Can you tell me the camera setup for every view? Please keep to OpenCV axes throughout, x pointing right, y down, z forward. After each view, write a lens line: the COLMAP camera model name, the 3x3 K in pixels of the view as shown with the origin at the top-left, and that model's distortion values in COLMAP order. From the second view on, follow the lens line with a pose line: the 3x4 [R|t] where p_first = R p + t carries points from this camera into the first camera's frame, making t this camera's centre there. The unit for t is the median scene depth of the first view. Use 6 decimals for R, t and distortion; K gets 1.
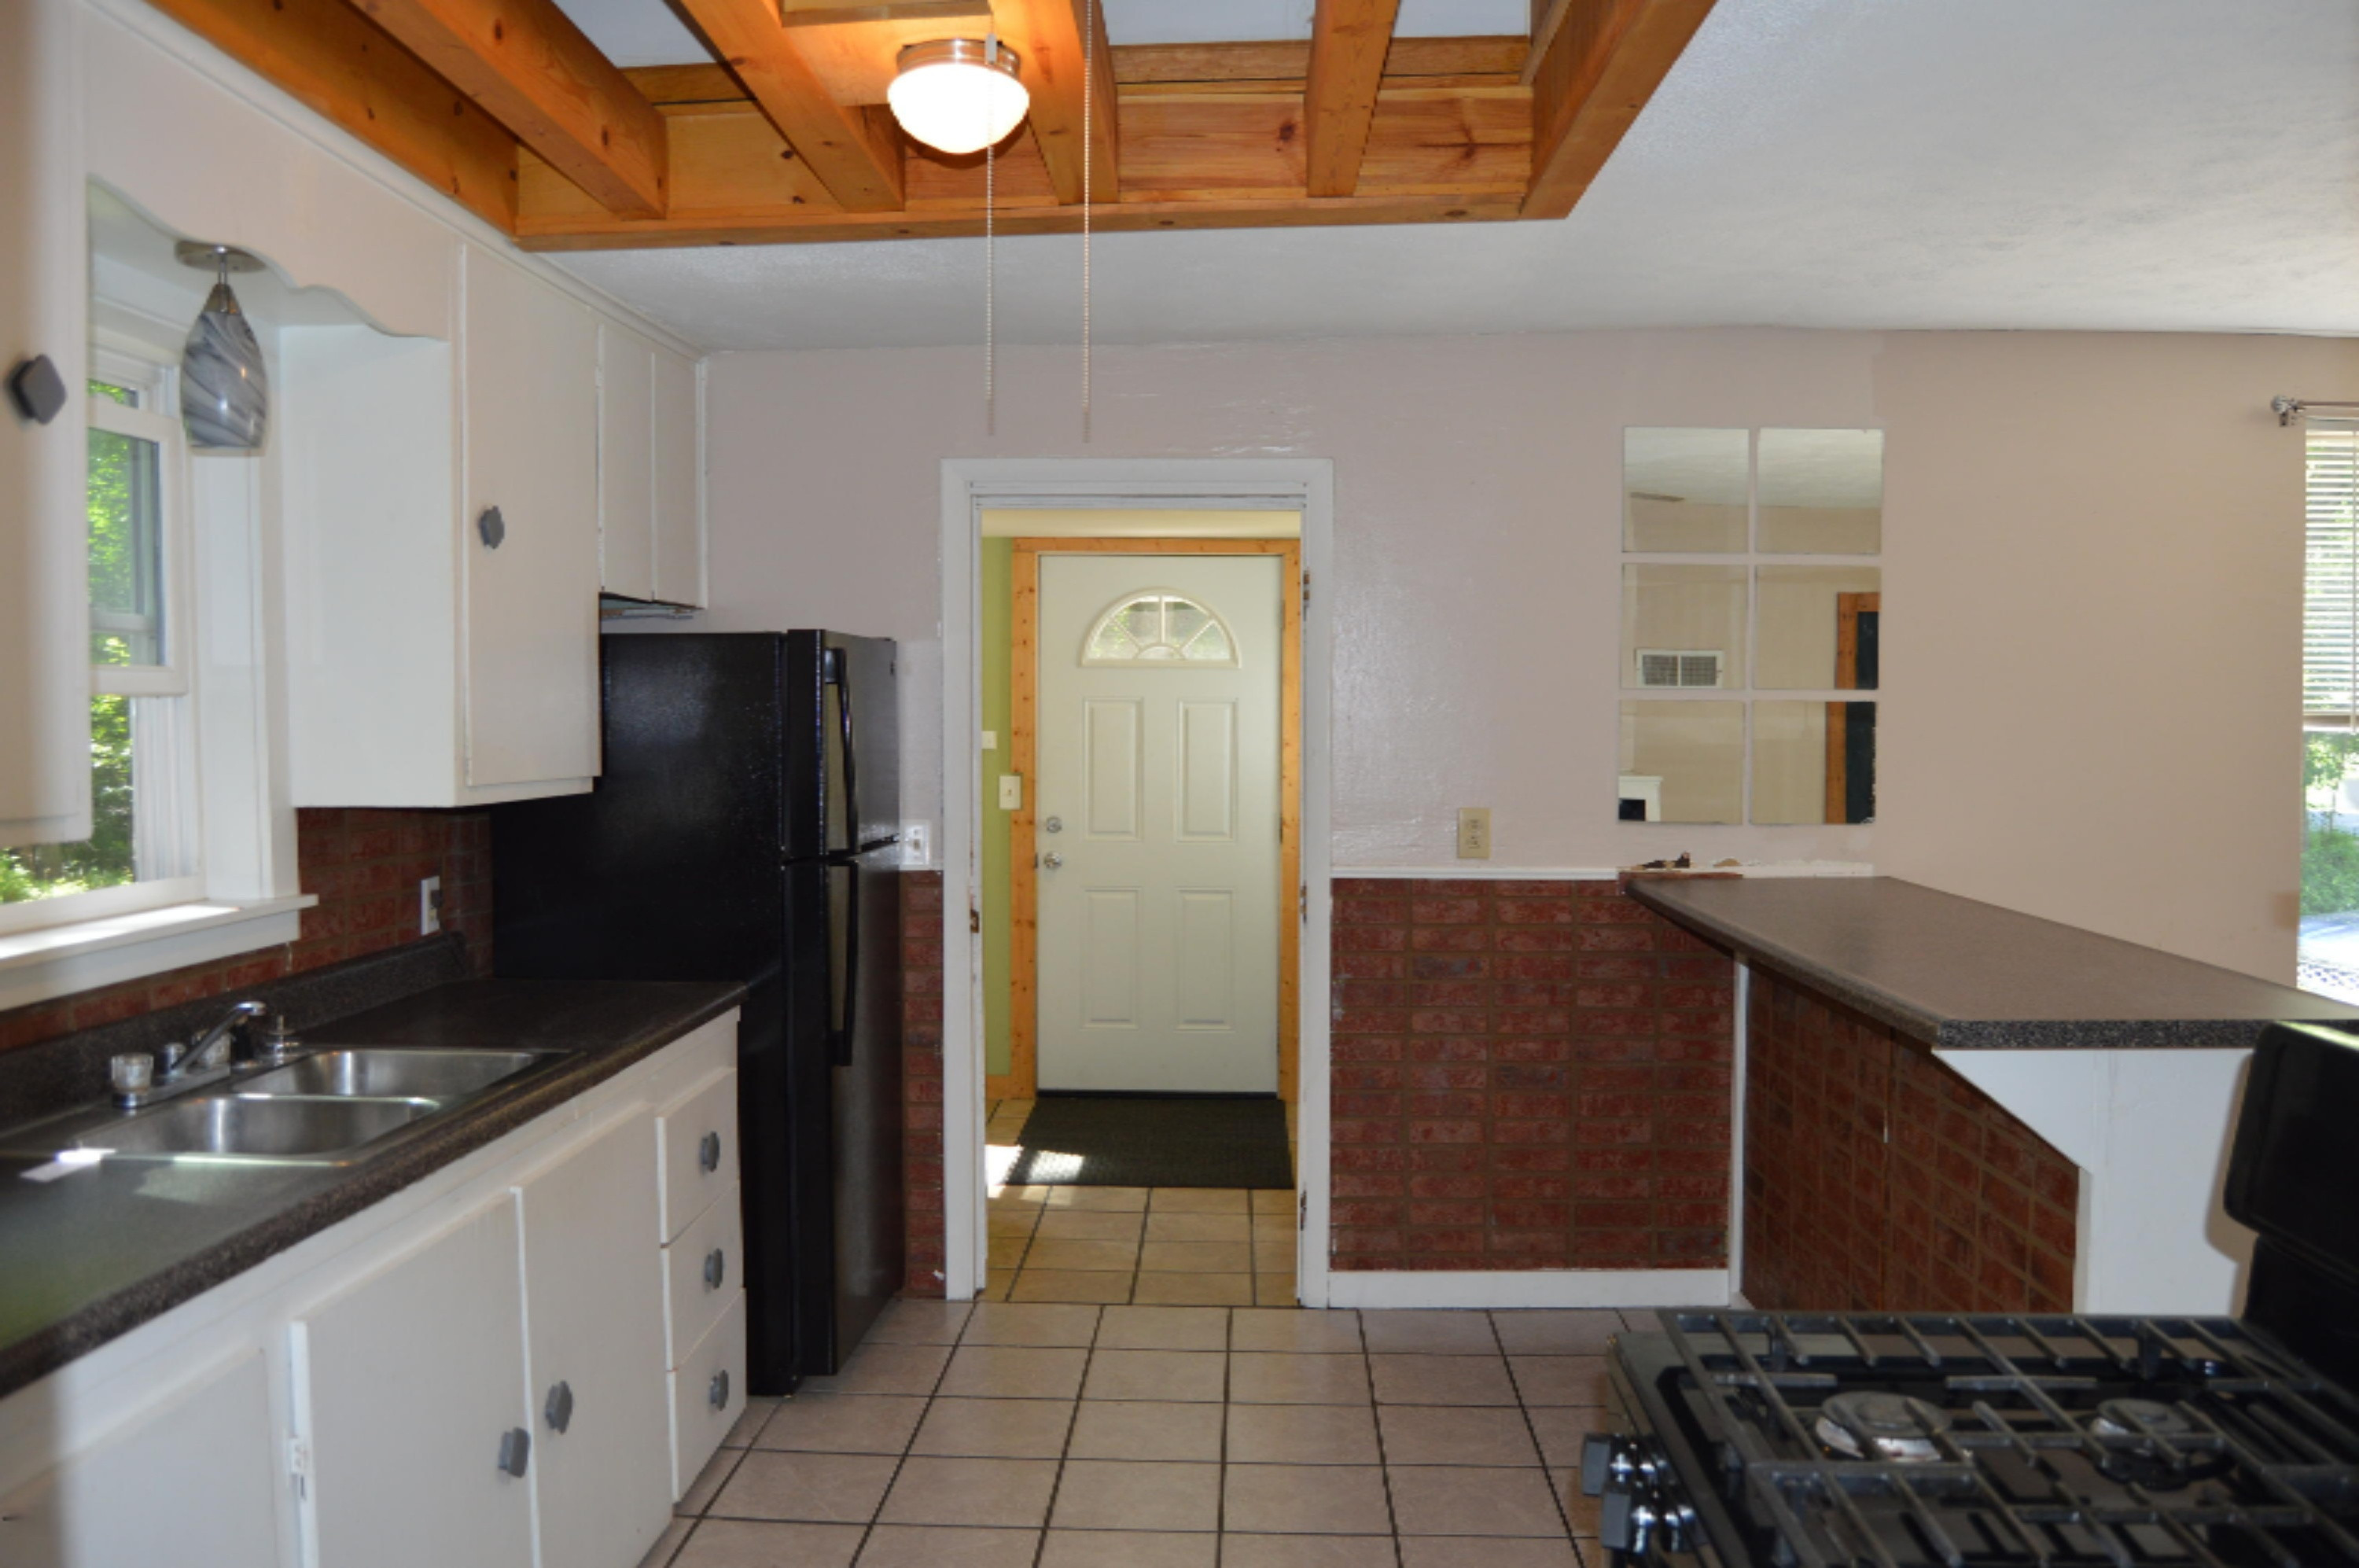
lens RADIAL K [[1829.9, 0, 1179.0], [0, 1829.9, 796.3], [0, 0, 1]] dist [-0.106026, 0.023006]
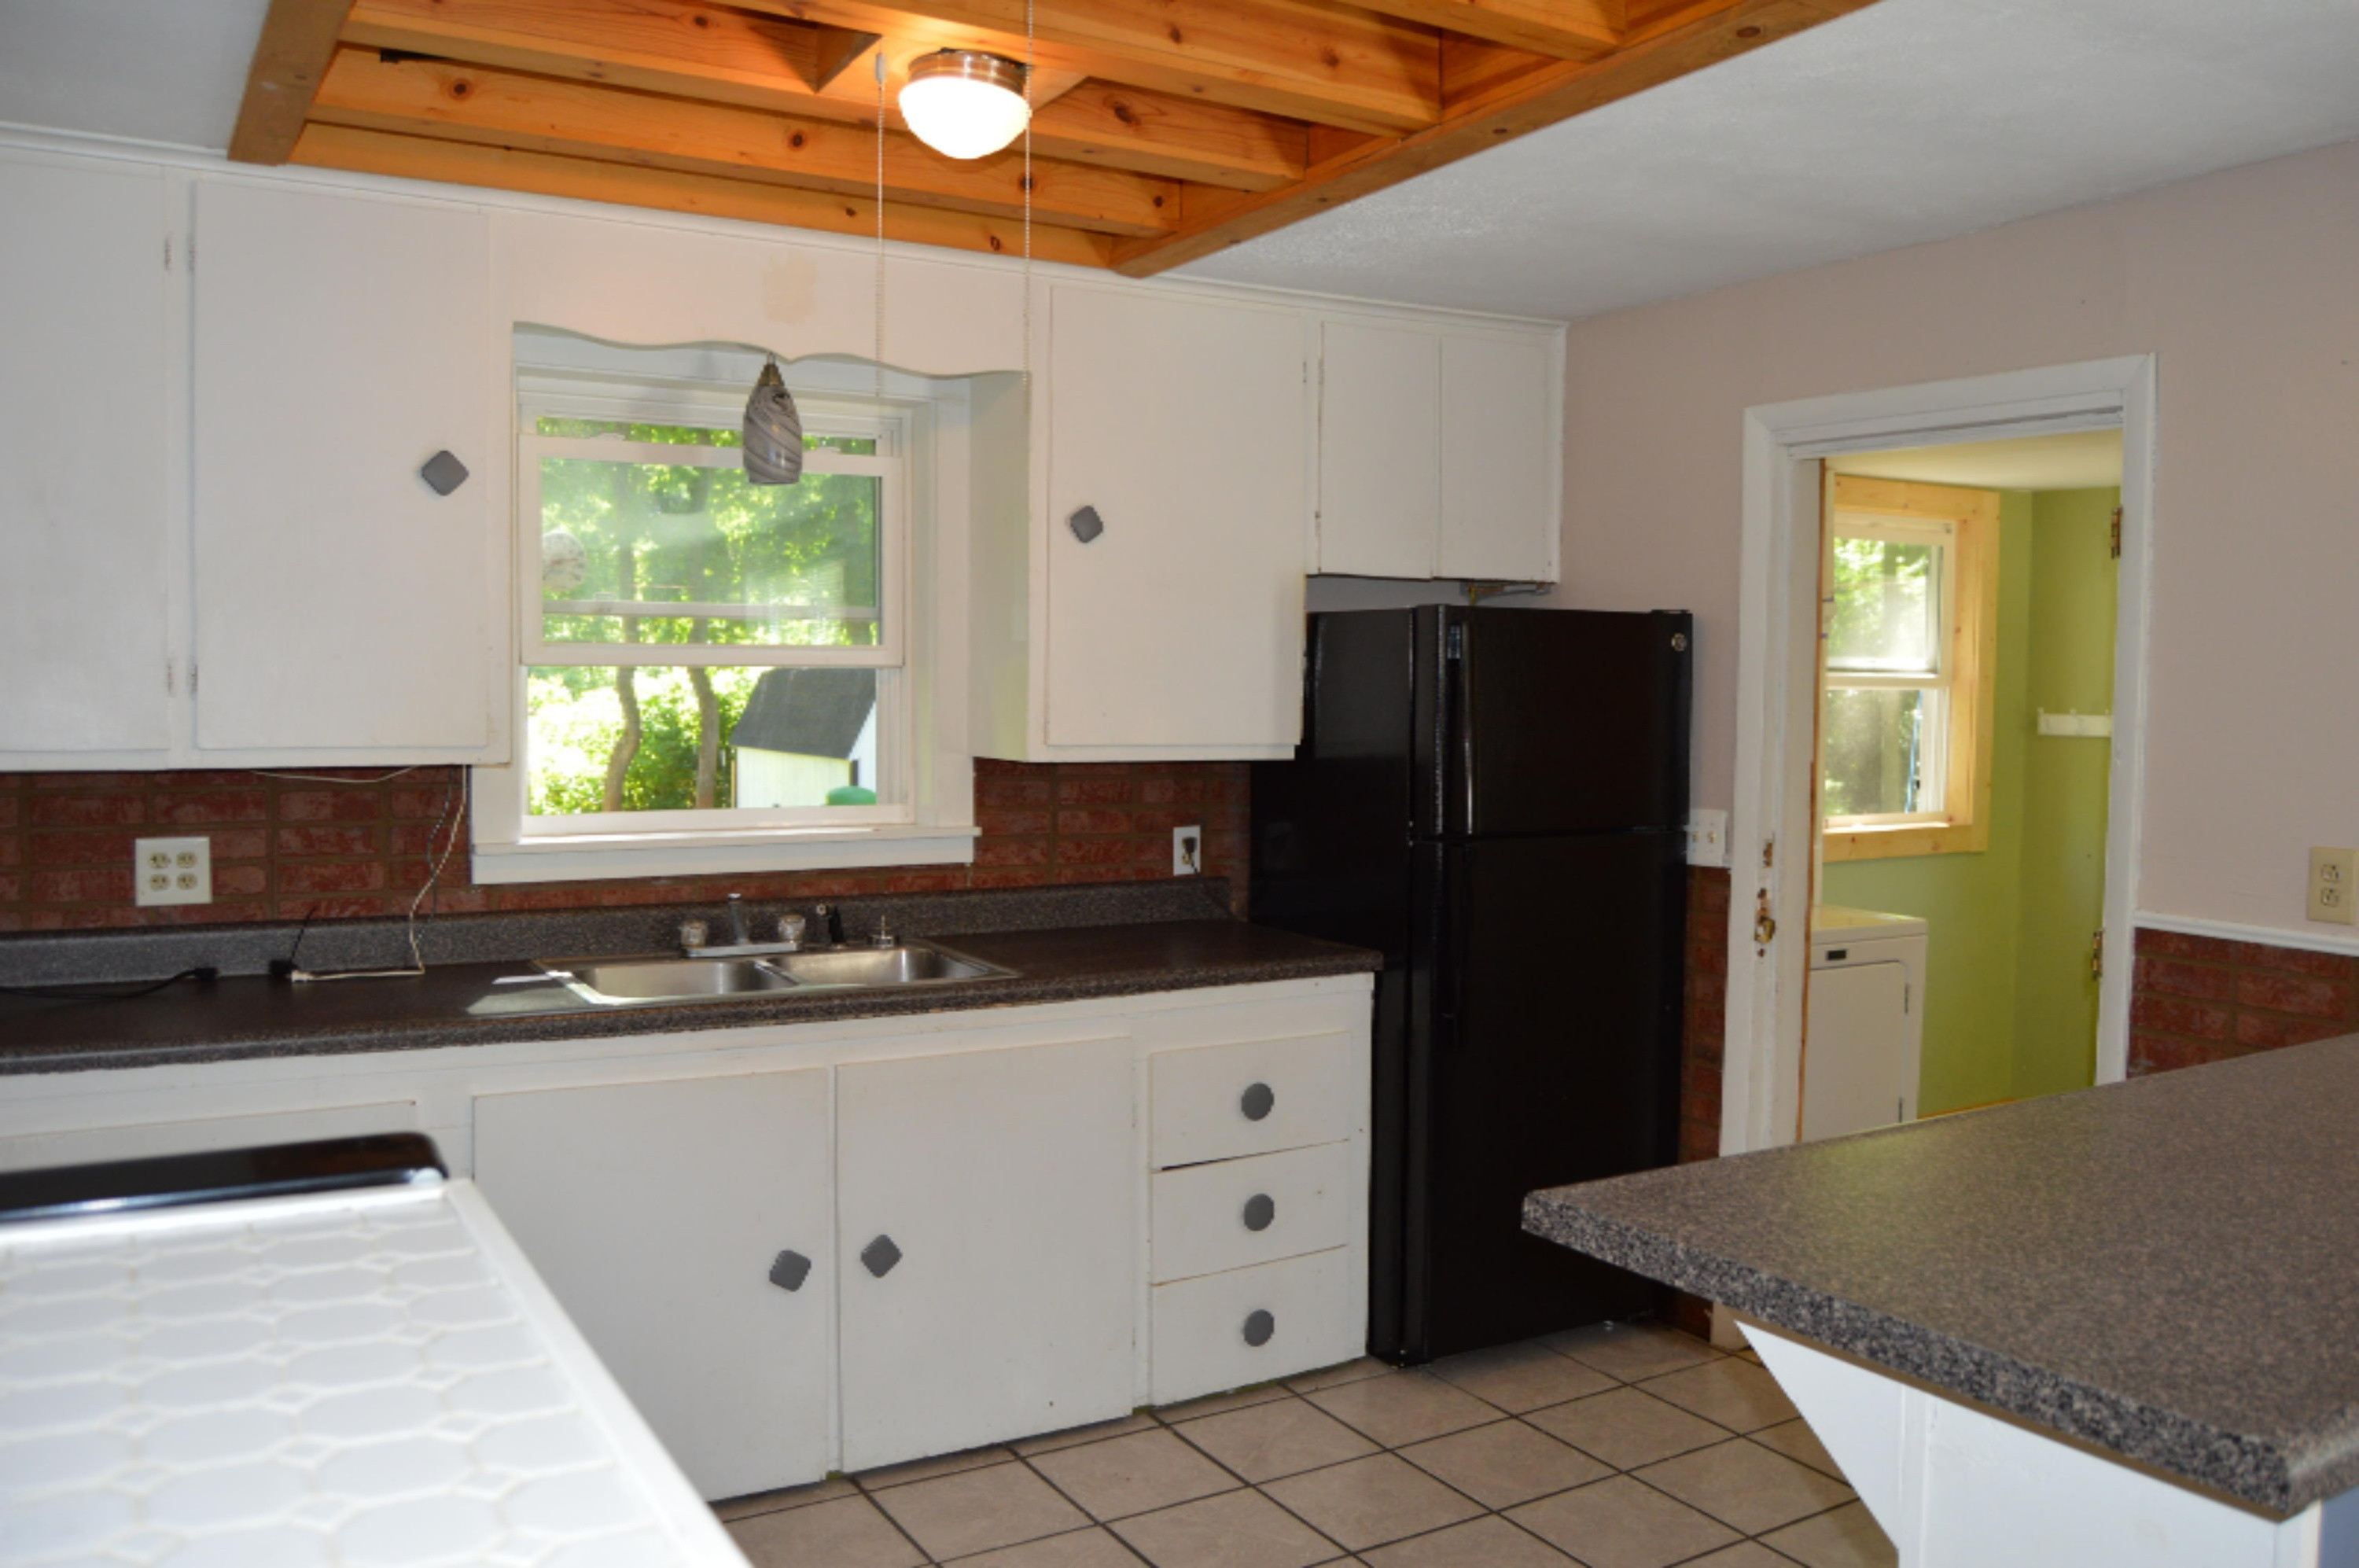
lens RADIAL K [[1829.9, 0, 1192.9], [0, 1829.9, 786.9], [0, 0, 1]] dist [-0.106026, 0.023006]
pose [[0.554483, 0.054916, -0.830381, 0.542714], [-0.050379, 0.998205, 0.032374, -0.017917], [0.830669, 0.023883, 0.556254, 0.337567]]
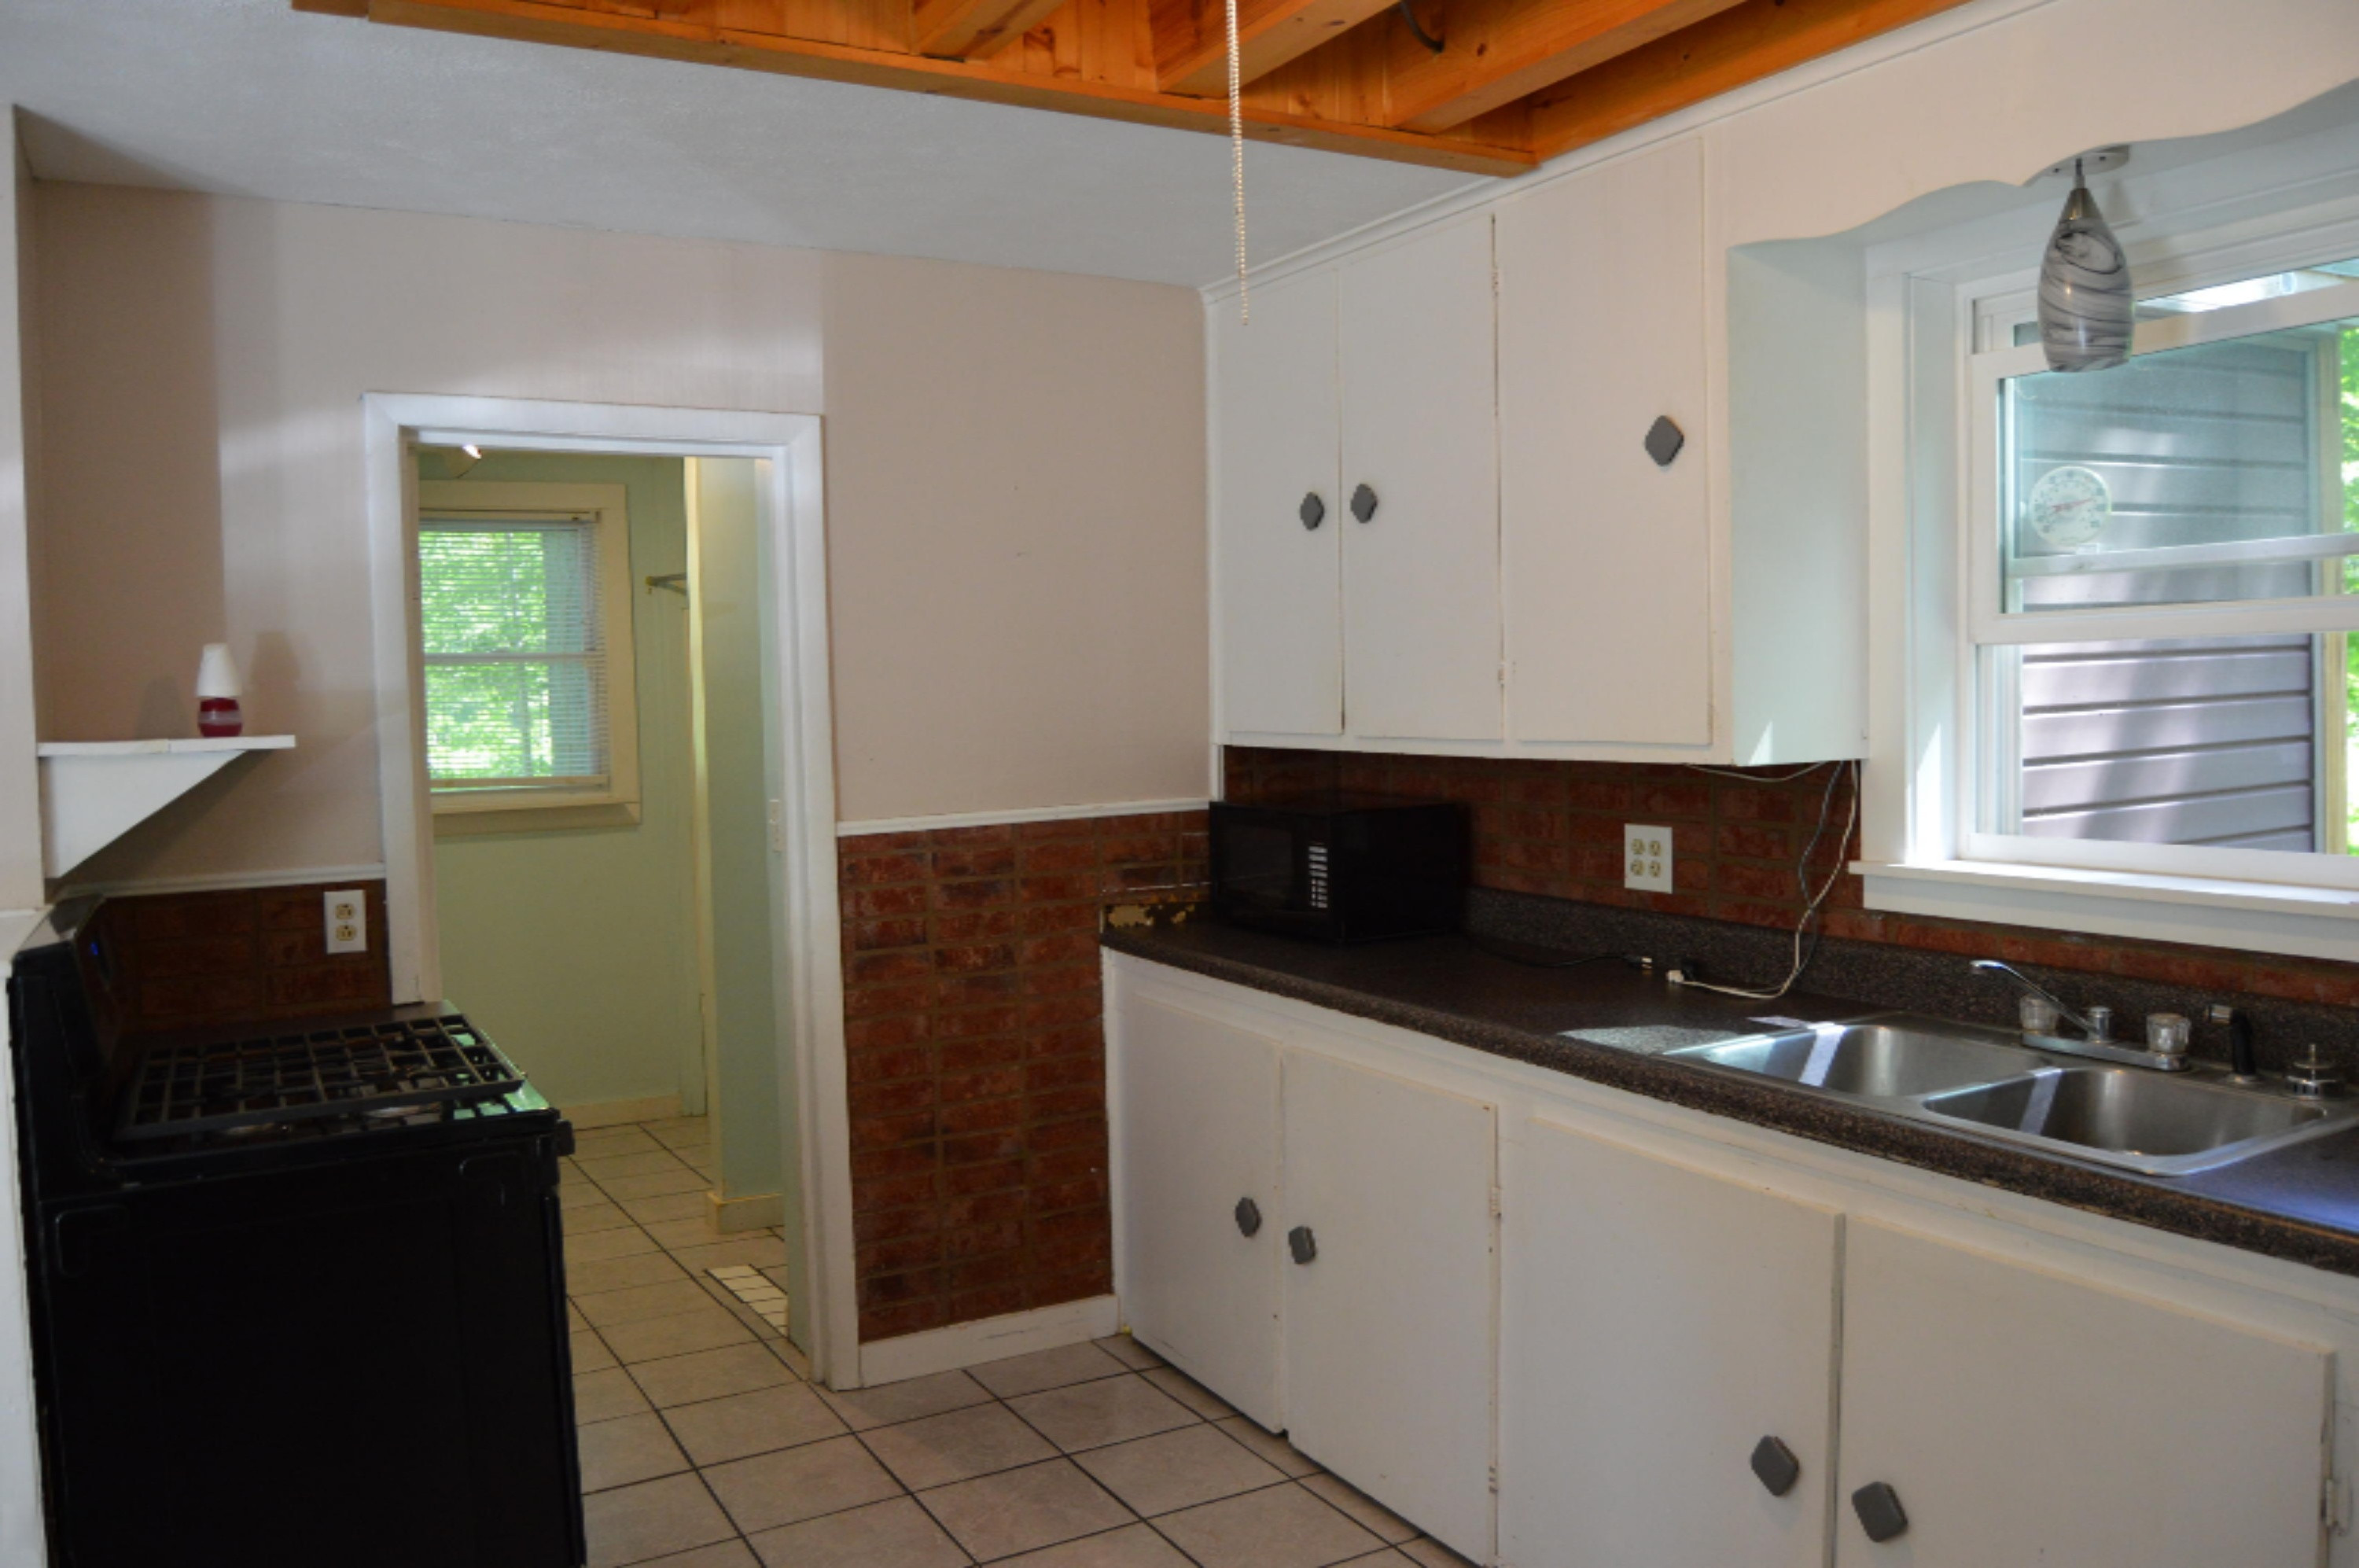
lens RADIAL K [[1829.9, 0, 1170.0], [0, 1829.9, 787.2], [0, 0, 1]] dist [-0.106026, 0.023006]
pose [[-0.846870, 0.053331, -0.529119, 0.242975], [0.004168, 0.995594, 0.093676, -0.045738], [0.531783, 0.077126, -0.843361, 1.033792]]
